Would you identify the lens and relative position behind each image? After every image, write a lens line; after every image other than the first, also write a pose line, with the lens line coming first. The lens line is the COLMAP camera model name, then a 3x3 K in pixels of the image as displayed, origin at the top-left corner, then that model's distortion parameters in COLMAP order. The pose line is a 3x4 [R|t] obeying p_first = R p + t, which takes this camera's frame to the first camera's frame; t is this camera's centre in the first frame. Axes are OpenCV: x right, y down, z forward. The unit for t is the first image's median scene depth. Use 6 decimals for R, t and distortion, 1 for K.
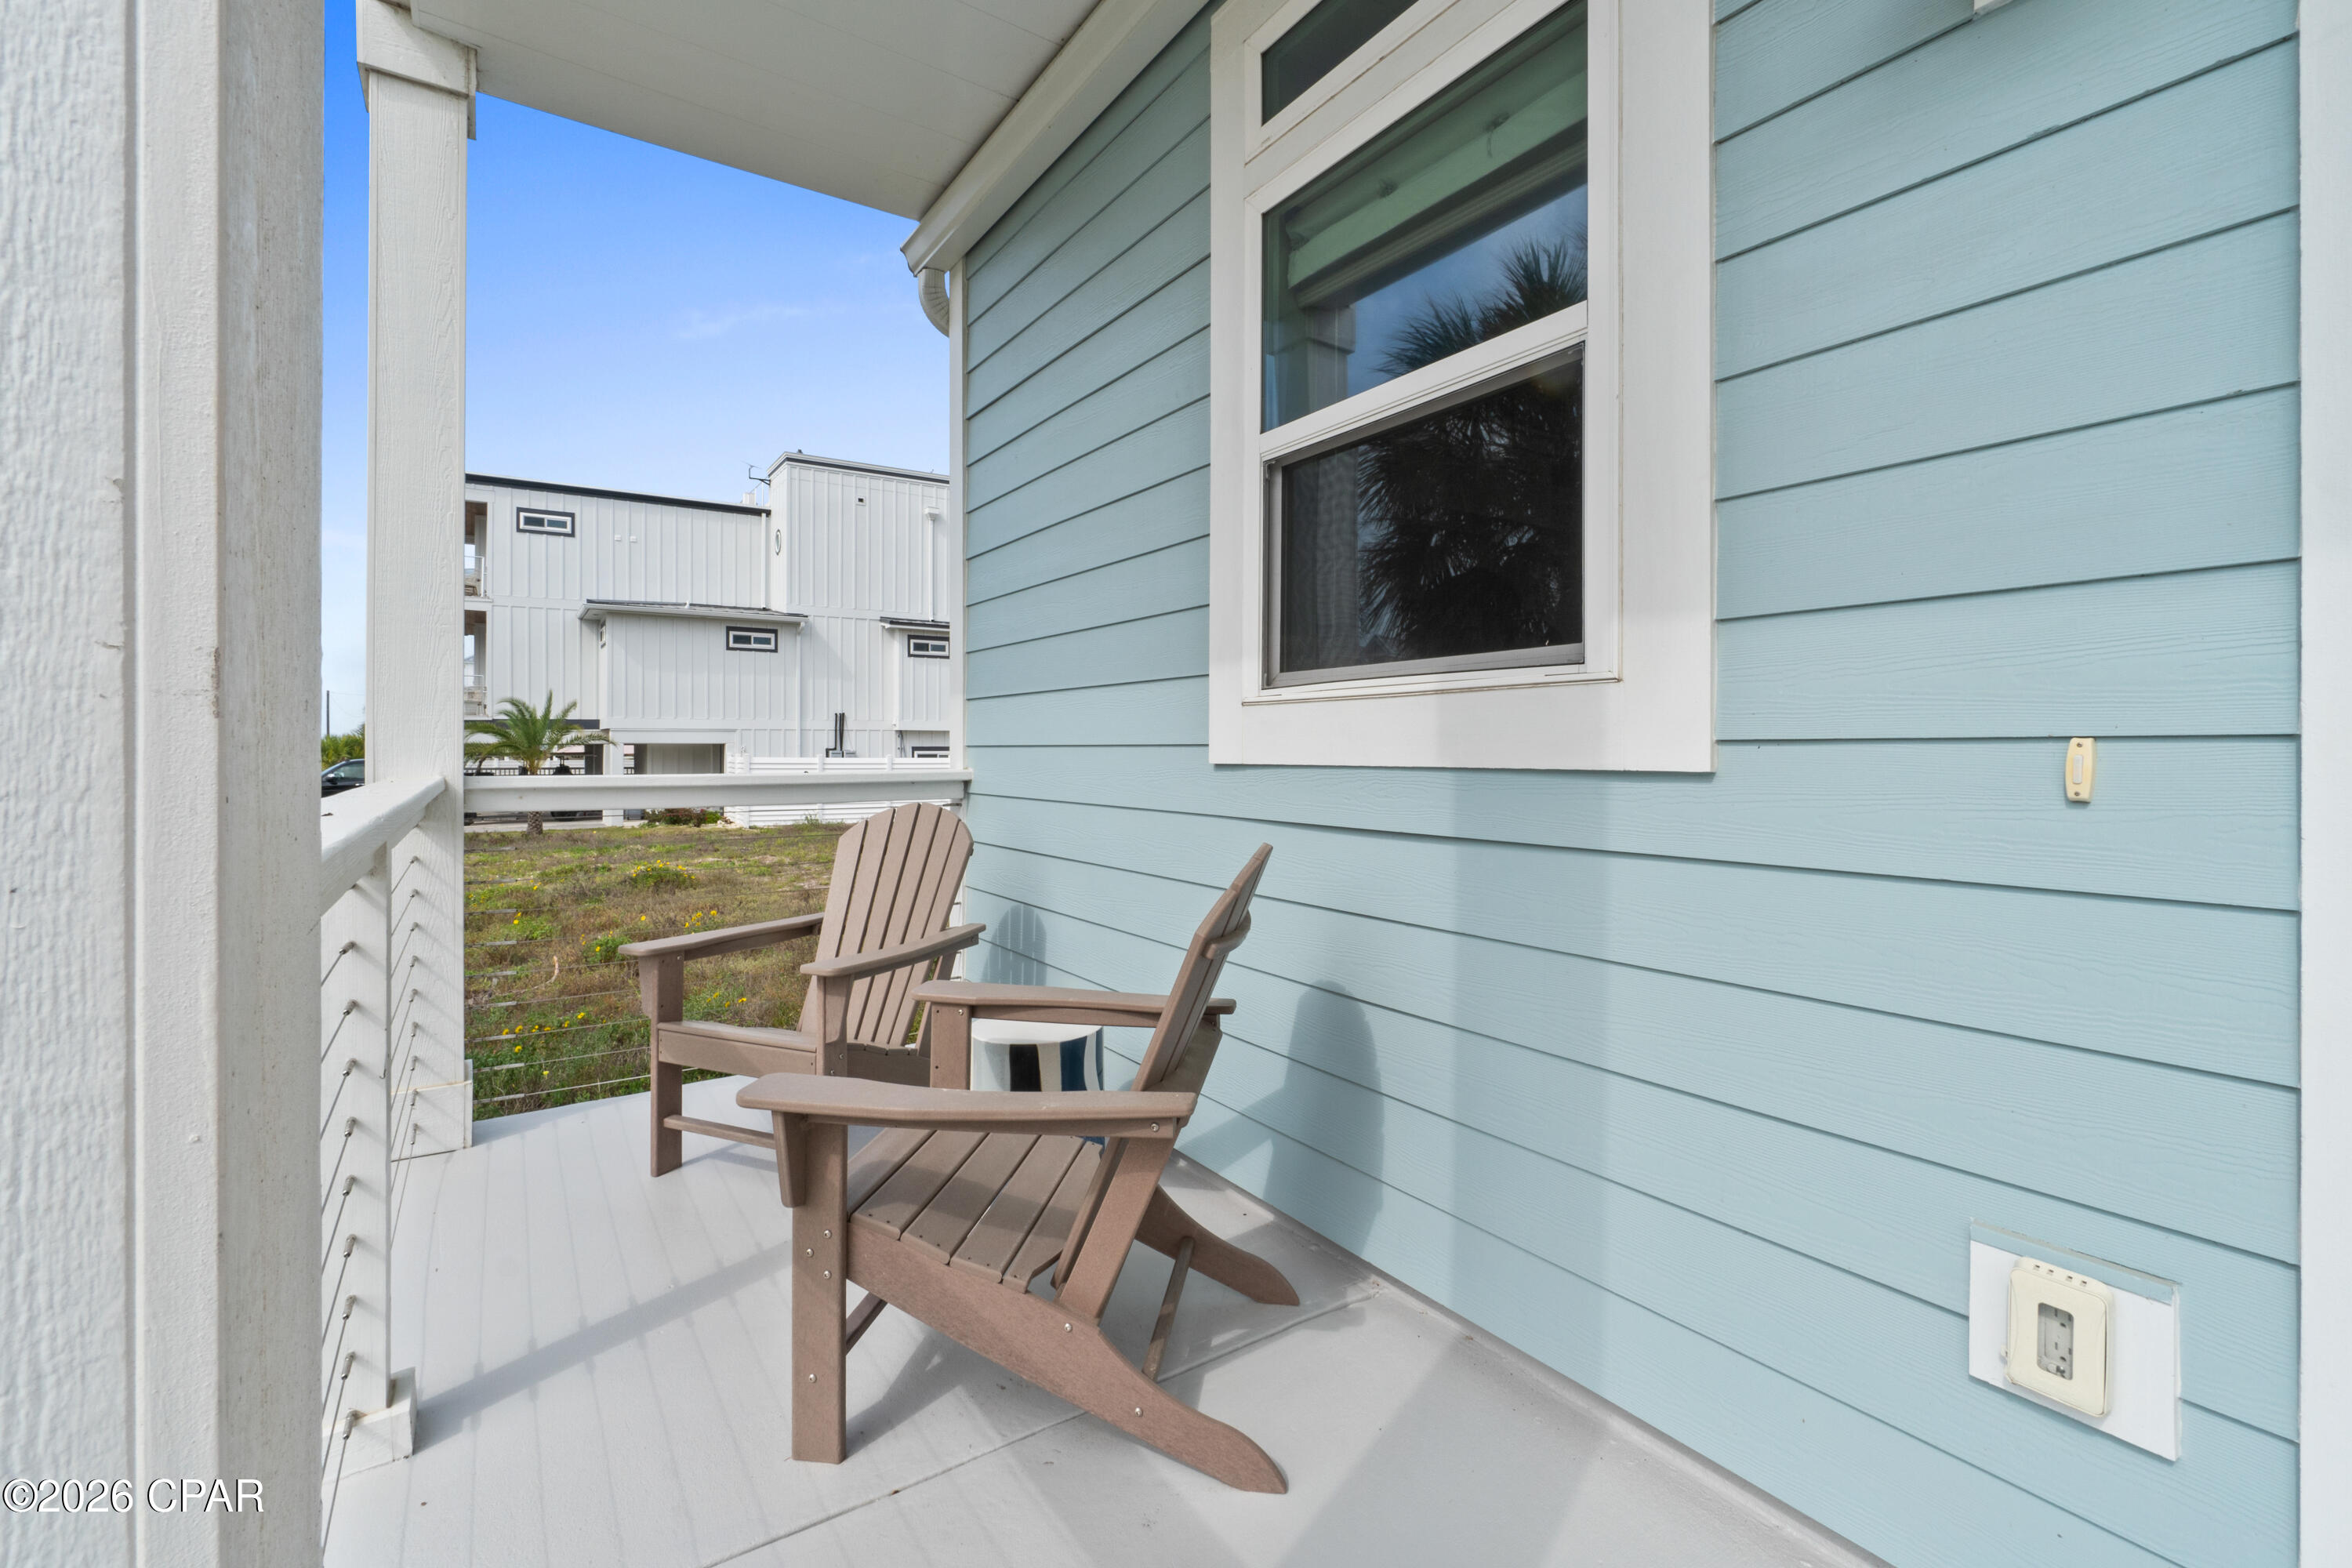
lens RADIAL K [[1040.3, 0, 1181.6], [0, 1040.3, 758.8], [0, 0, 1]] dist [-0.009747, 0.002407]
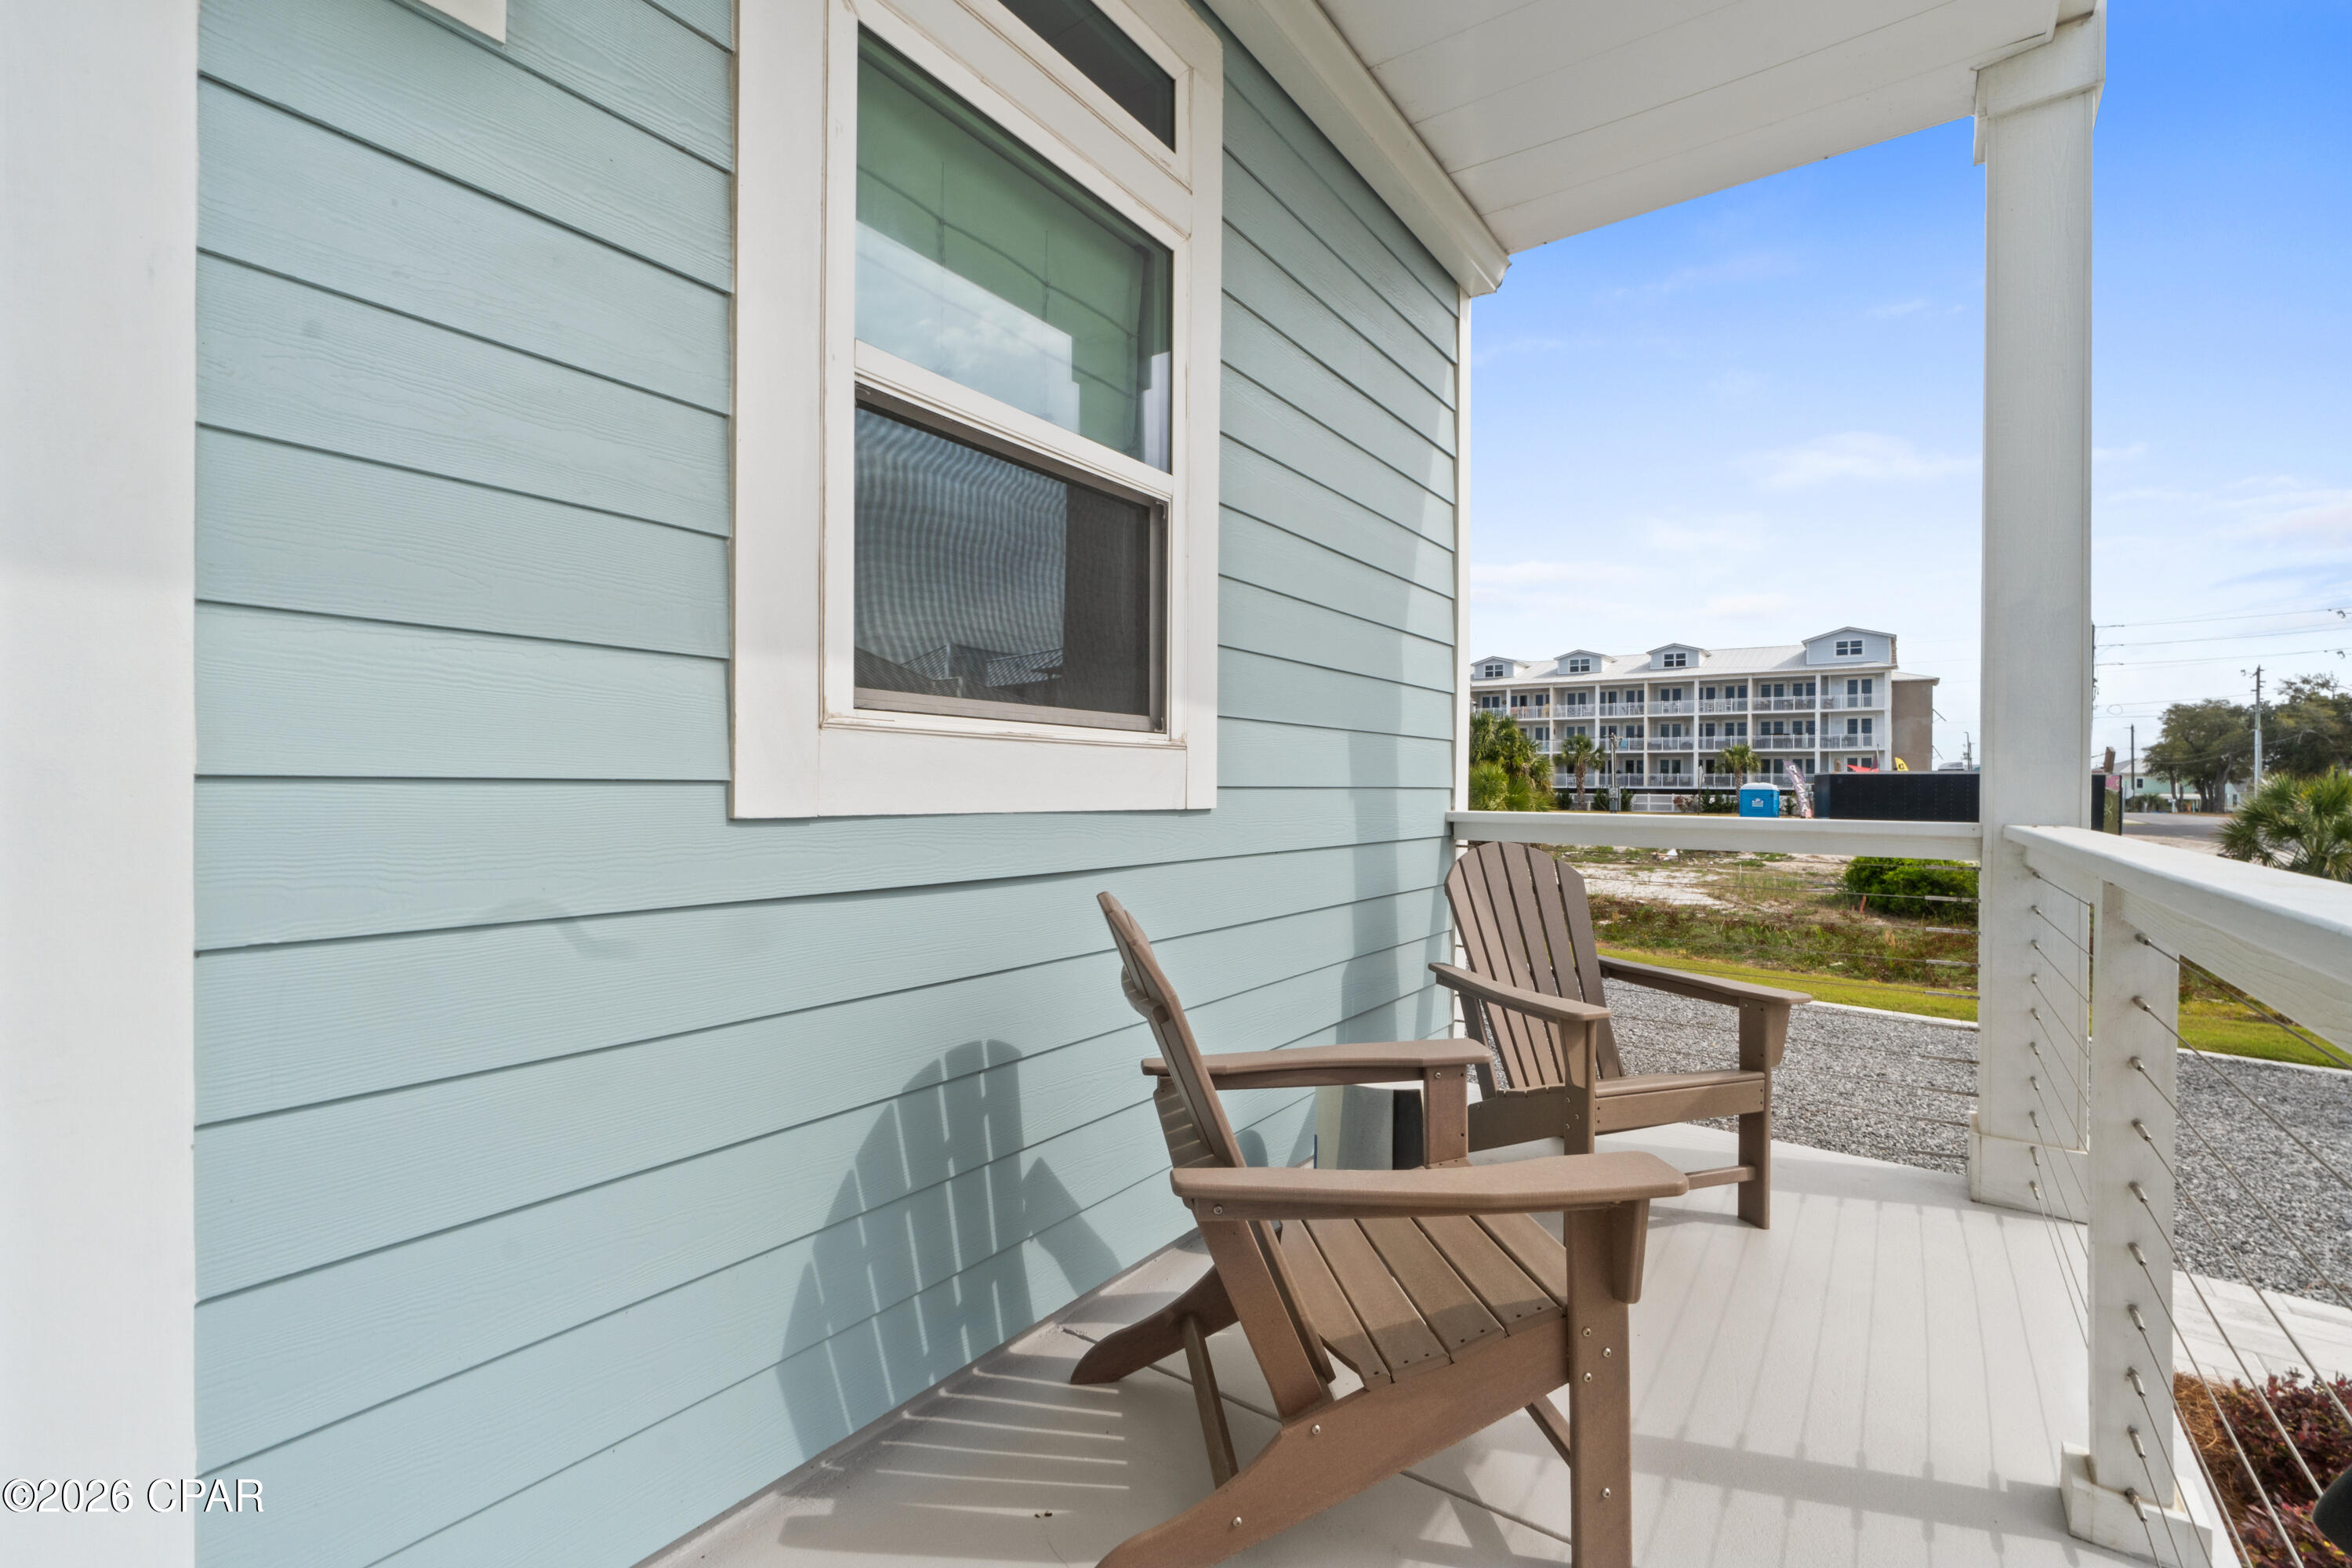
lens RADIAL K [[1040.3, 0, 1173.2], [0, 1040.3, 794.9], [0, 0, 1]] dist [-0.009747, 0.002407]
pose [[-0.355587, -0.005481, 0.934627, -0.947691], [0.002163, 0.999975, 0.006687, -0.017905], [-0.934641, 0.004399, -0.355566, 1.553006]]
